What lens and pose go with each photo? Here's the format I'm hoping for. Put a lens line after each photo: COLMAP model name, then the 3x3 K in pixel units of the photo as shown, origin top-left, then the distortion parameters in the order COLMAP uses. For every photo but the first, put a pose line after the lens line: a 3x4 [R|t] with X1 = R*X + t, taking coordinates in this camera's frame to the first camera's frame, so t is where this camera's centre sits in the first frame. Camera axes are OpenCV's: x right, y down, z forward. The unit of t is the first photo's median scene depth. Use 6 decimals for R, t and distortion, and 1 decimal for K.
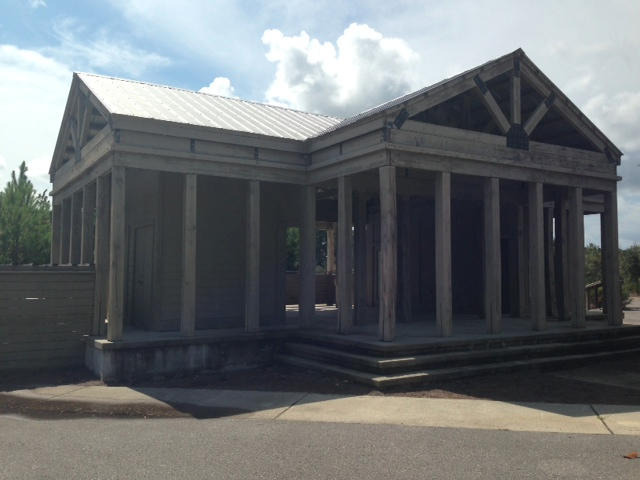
lens RADIAL K [[603.8, 0, 320.0], [0, 603.8, 240.0], [0, 0, 1]] dist [0.002191, -0.007544]
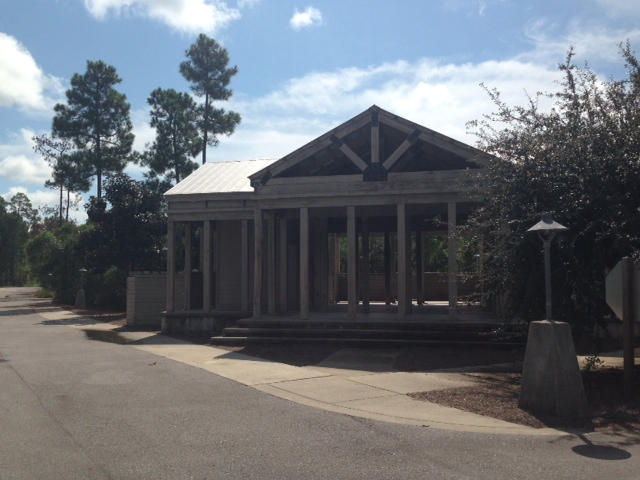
lens RADIAL K [[621.5, 0, 320.0], [0, 621.5, 240.0], [0, 0, 1]] dist [0.010065, 0.009866]
pose [[0.710842, -0.045915, -0.701852, 1.185100], [0.046693, 0.998746, -0.018047, -0.003455], [0.701800, -0.019943, 0.712095, -0.058092]]
